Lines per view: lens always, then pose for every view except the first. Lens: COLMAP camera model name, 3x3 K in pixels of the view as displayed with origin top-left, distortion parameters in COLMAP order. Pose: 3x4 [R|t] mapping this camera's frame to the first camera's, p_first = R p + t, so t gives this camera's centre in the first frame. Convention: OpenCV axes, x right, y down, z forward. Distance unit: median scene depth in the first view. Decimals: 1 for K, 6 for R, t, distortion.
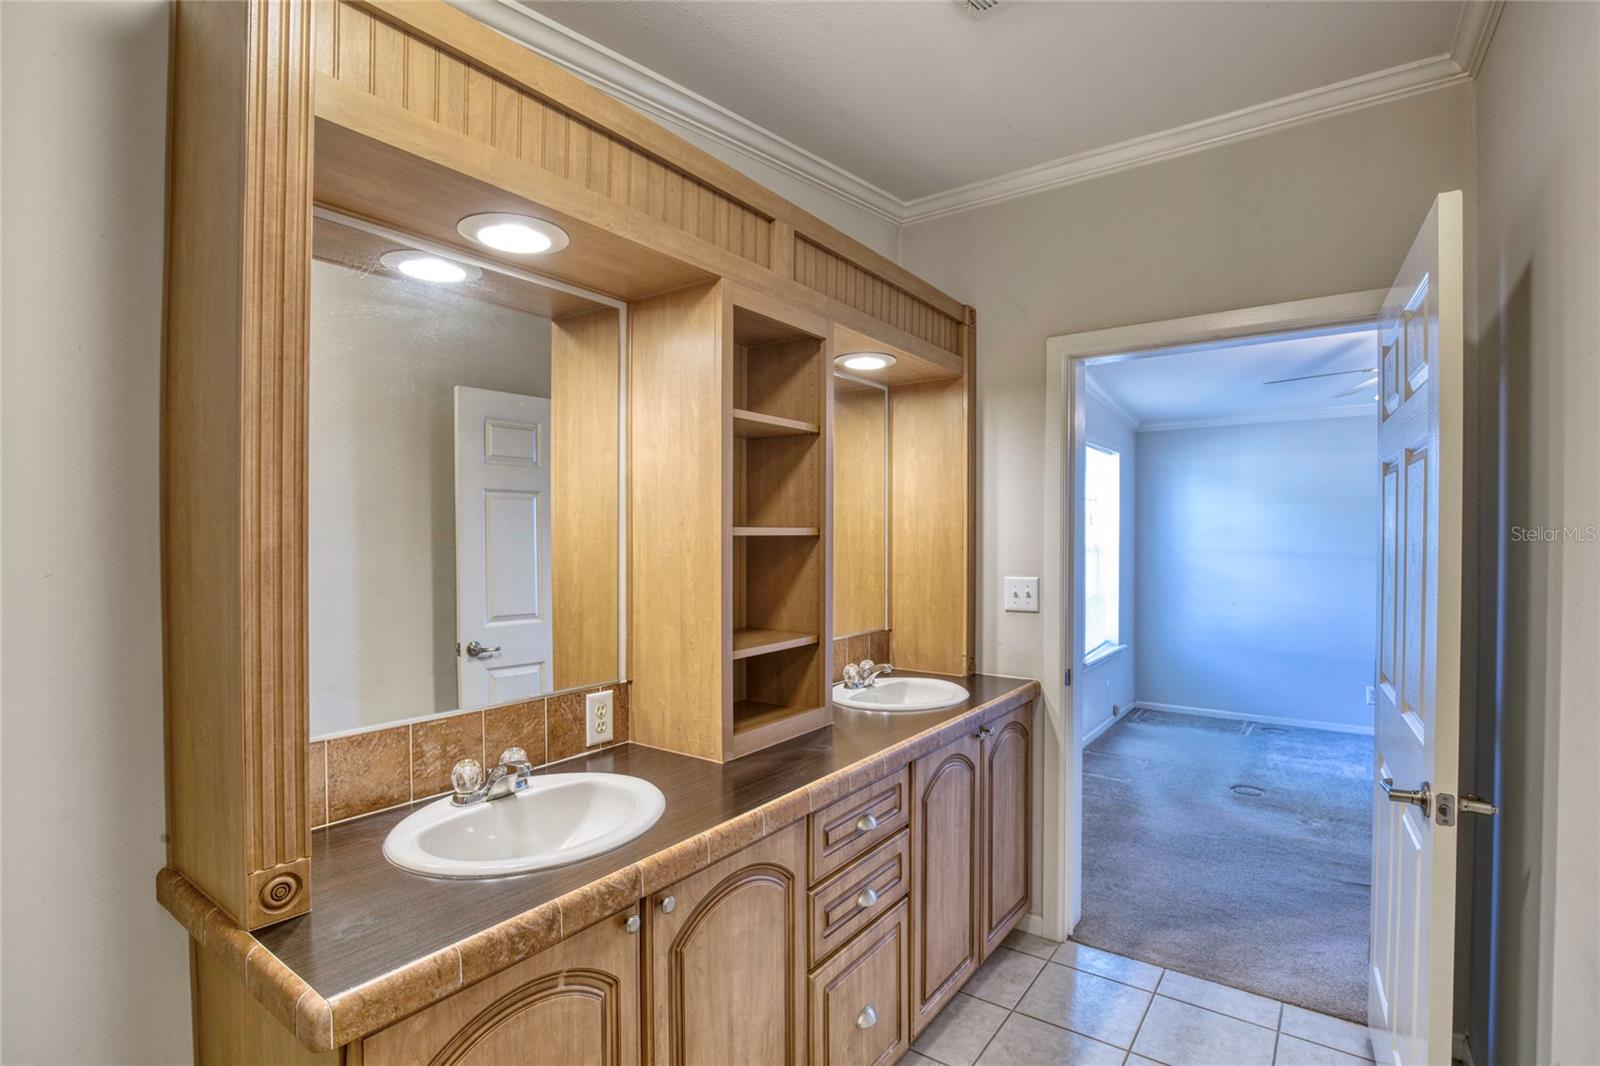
lens RADIAL K [[768.5, 0, 809.3], [0, 768.5, 527.0], [0, 0, 1]] dist [-0.040503, 0.008450]
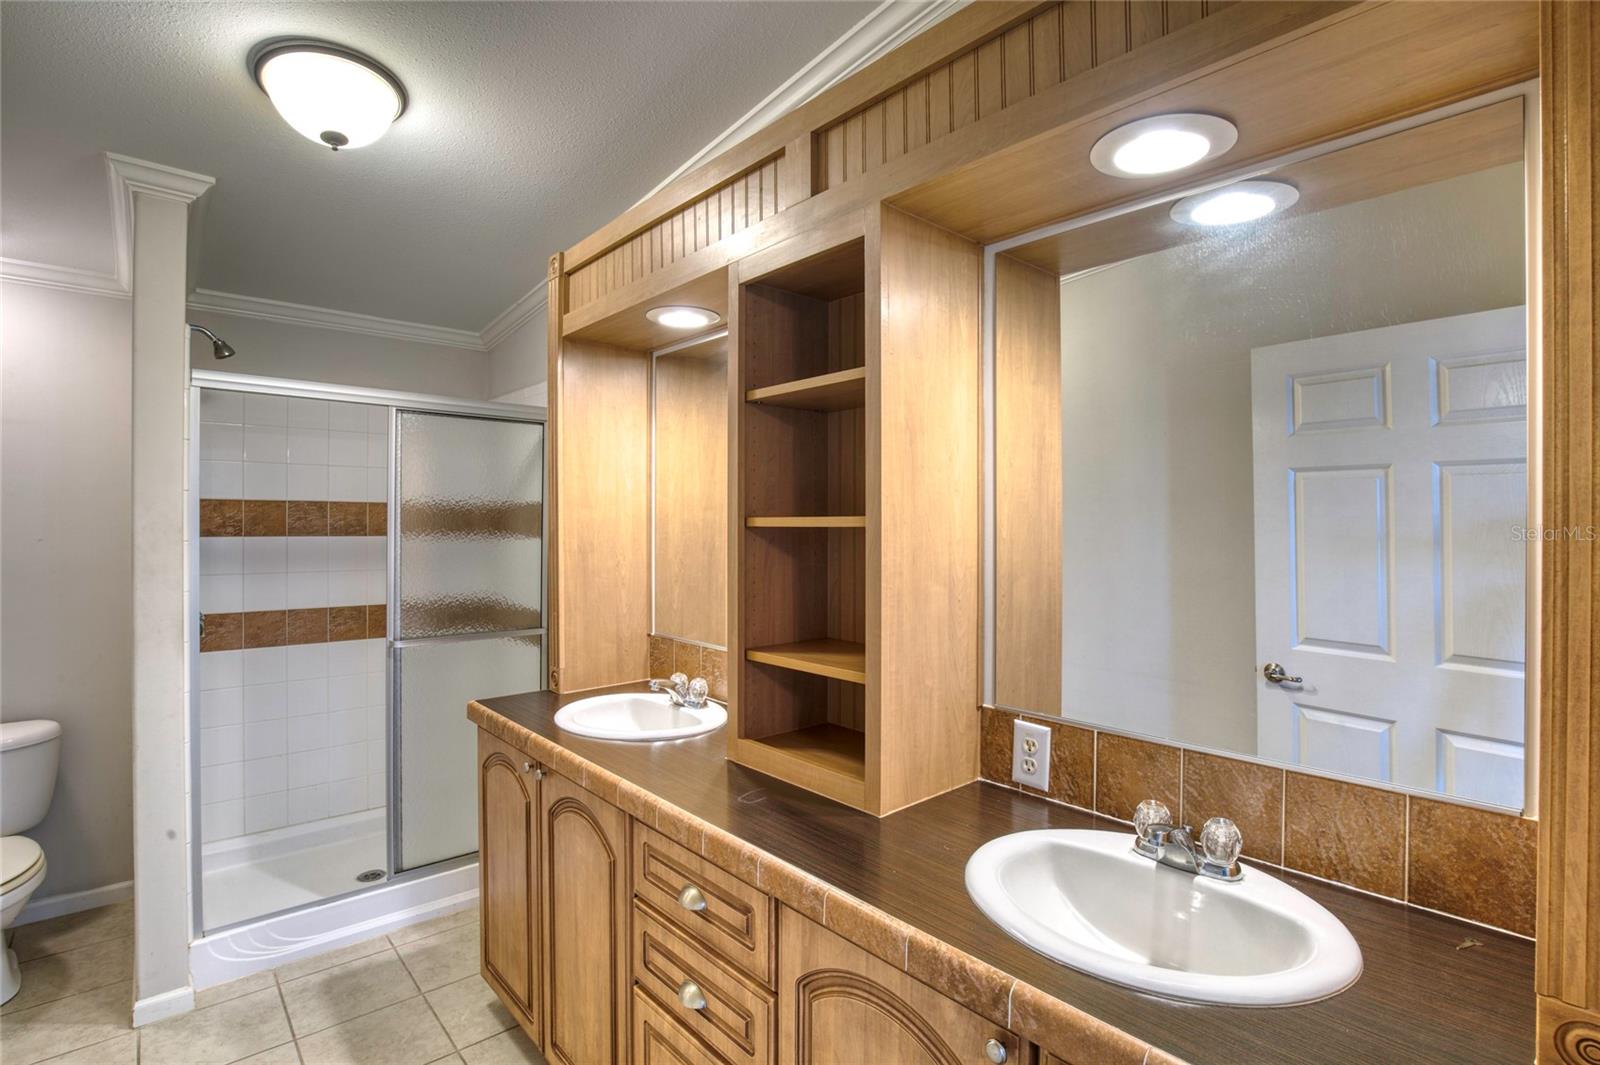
lens RADIAL K [[768.5, 0, 809.3], [0, 768.5, 526.5], [0, 0, 1]] dist [-0.040503, 0.008450]
pose [[-0.230074, -0.010833, -0.973113, 0.710211], [0.007722, 0.999886, -0.012956, 0.023125], [0.973142, -0.010495, -0.229965, 1.157201]]
